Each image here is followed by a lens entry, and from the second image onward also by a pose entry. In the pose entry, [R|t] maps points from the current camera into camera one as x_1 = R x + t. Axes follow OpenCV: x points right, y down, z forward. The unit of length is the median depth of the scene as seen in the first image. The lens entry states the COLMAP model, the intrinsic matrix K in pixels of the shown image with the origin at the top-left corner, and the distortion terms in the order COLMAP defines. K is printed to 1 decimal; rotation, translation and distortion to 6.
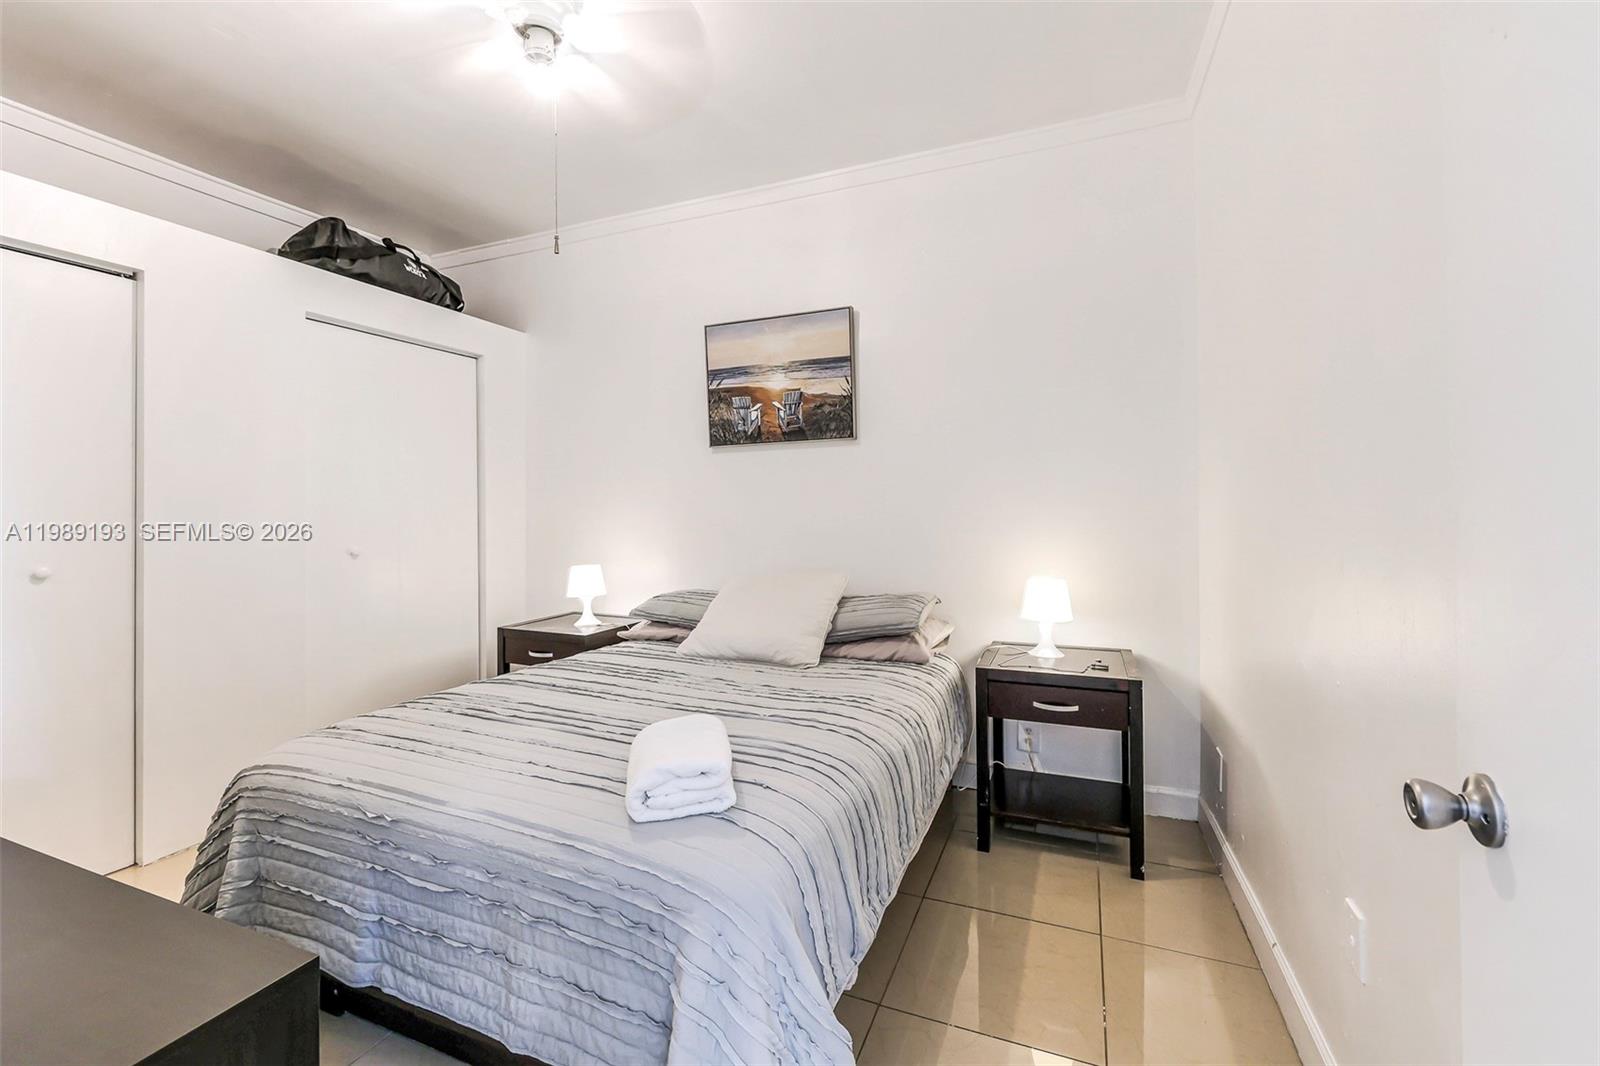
lens RADIAL K [[678.6, 0, 792.5], [0, 678.6, 526.1], [0, 0, 1]] dist [0.001888, -0.001018]
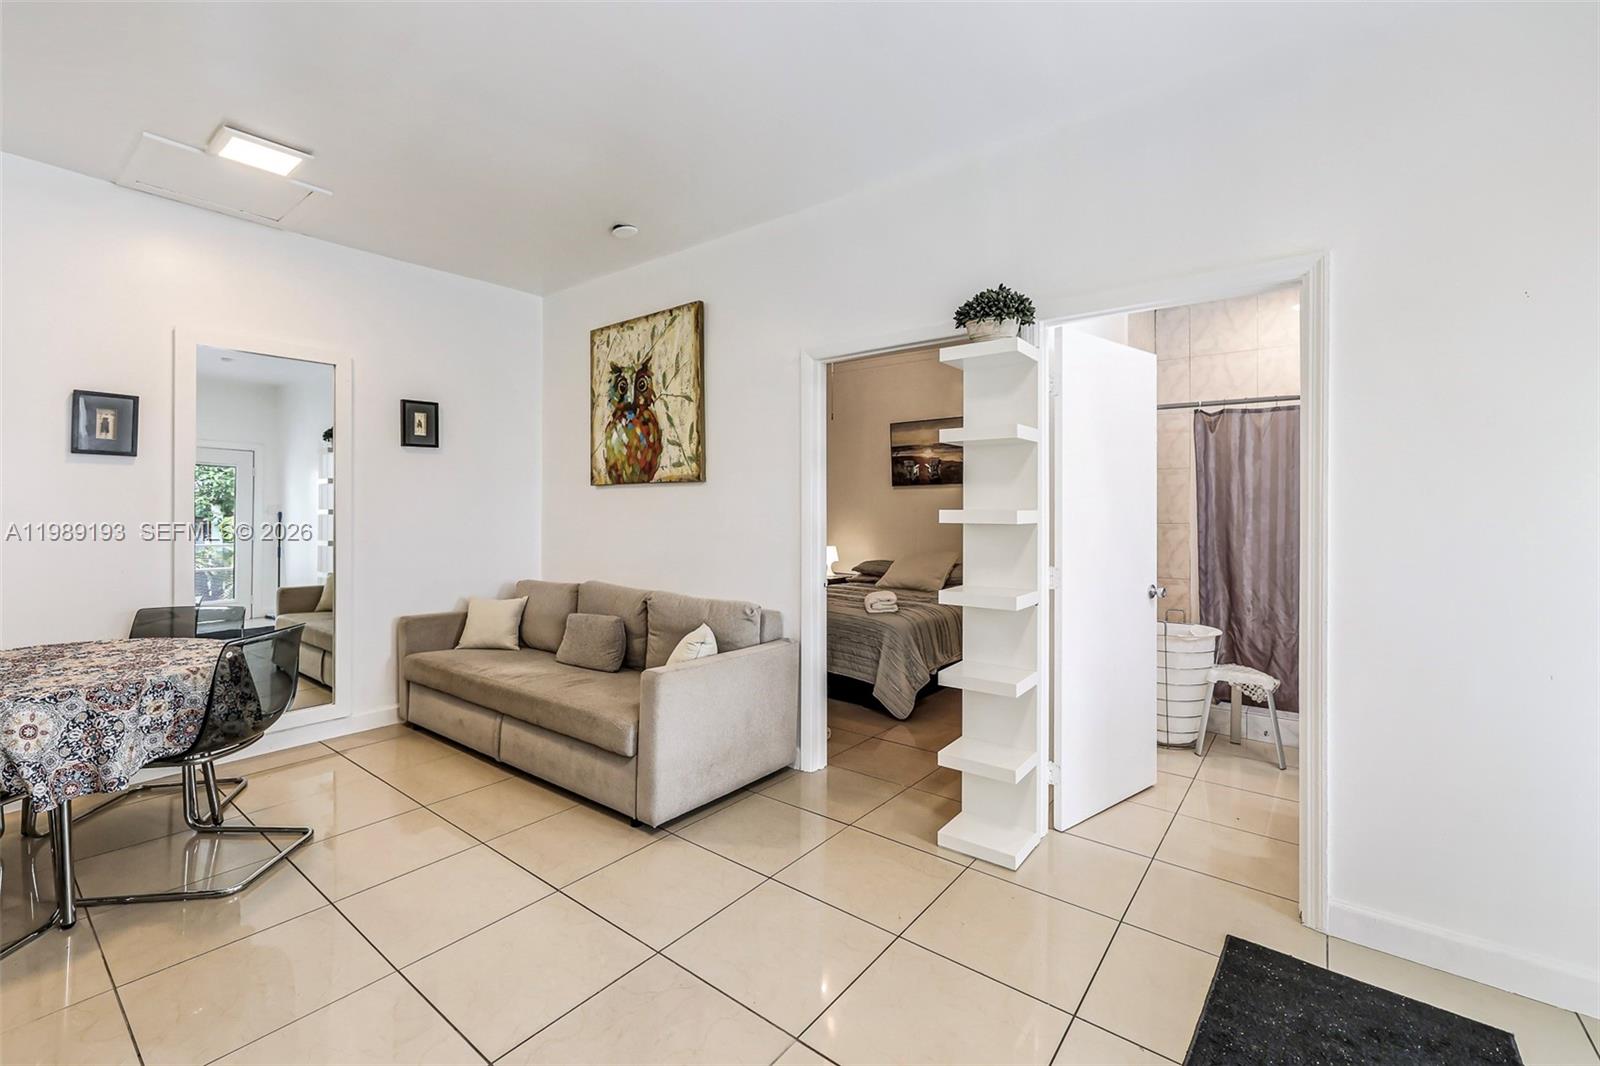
lens RADIAL K [[678.6, 0, 792.0], [0, 678.6, 525.8], [0, 0, 1]] dist [0.001888, -0.001018]
pose [[0.964653, 0.016309, -0.263019, 0.117053], [-0.017261, 0.999850, -0.001309, 0.002648], [0.262958, 0.005803, 0.964790, -0.969167]]
